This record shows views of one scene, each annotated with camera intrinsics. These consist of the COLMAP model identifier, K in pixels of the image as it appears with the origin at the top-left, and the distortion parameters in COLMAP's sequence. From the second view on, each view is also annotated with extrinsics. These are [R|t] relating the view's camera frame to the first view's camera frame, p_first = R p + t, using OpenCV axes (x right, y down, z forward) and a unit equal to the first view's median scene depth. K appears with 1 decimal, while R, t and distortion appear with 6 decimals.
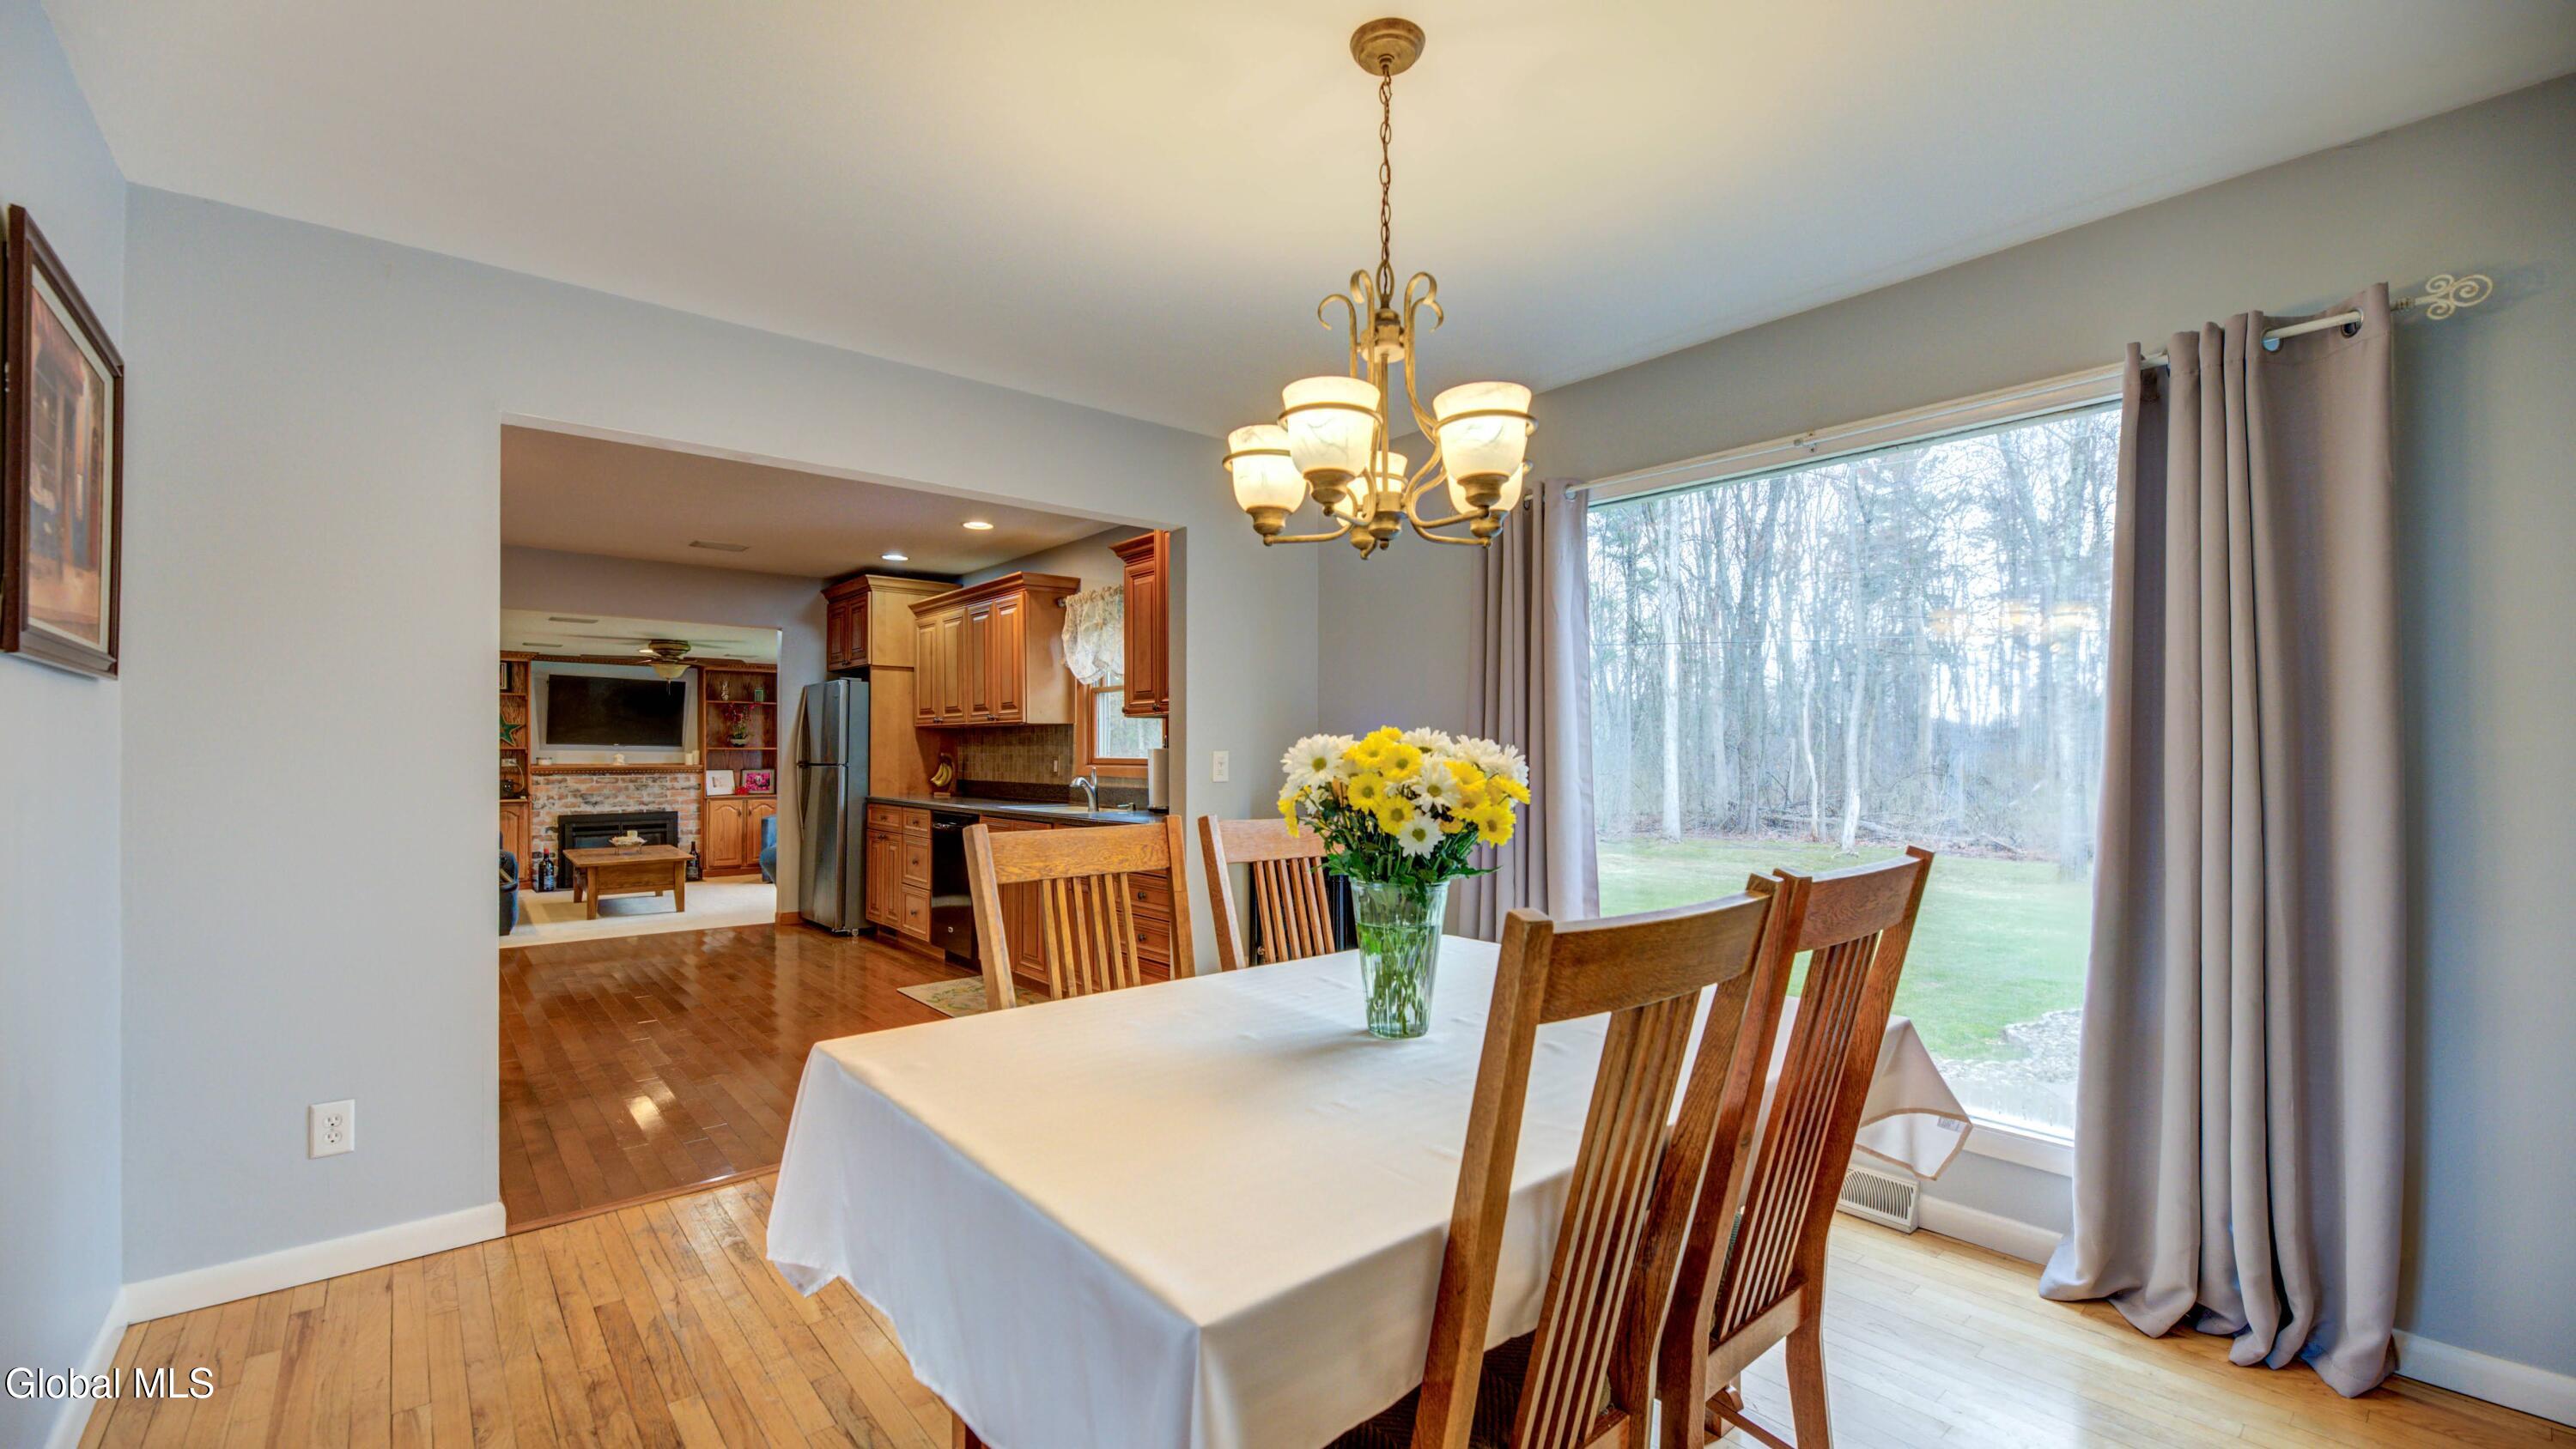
lens RADIAL K [[1053.0, 0, 1287.6], [0, 1053.0, 730.1], [0, 0, 1]] dist [-0.003494, -0.001726]
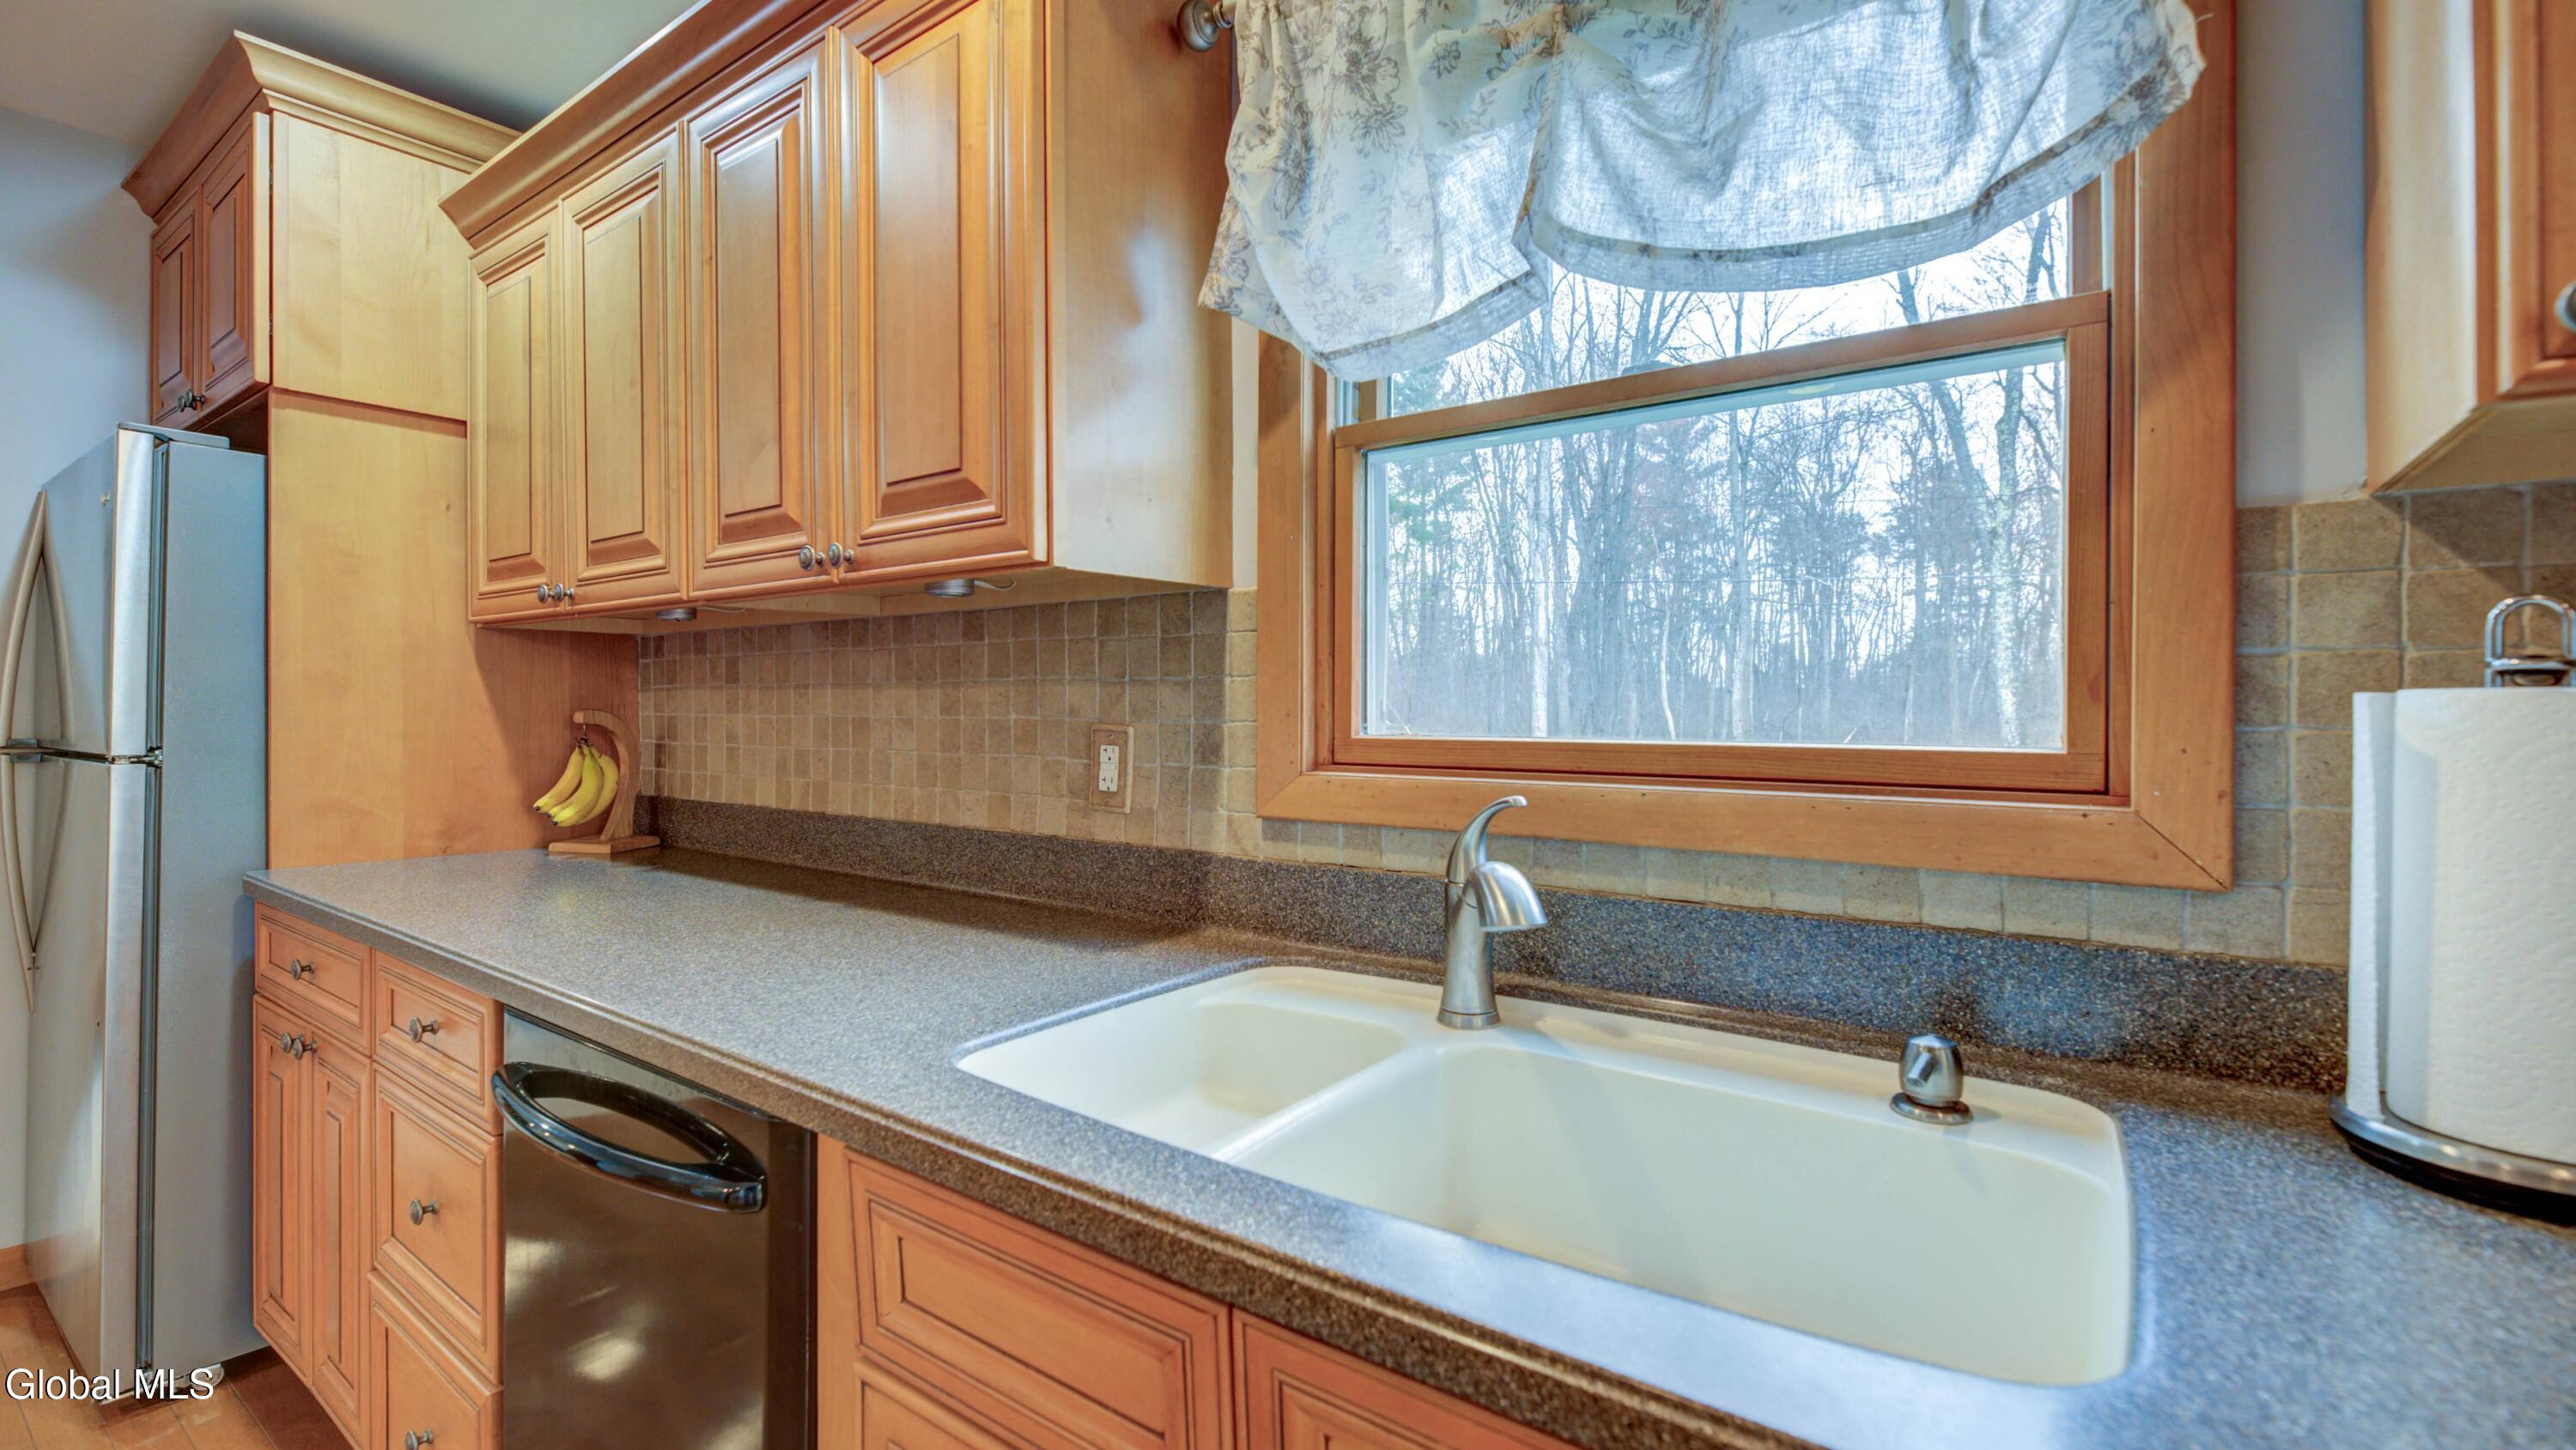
lens RADIAL K [[1053.1, 0, 1299.7], [0, 1053.1, 714.7], [0, 0, 1]] dist [-0.003494, -0.001726]
pose [[0.962060, -0.000380, 0.272837, -0.215778], [-0.007394, 0.999596, 0.027462, 0.013112], [-0.272737, -0.028437, 0.961668, 0.667655]]
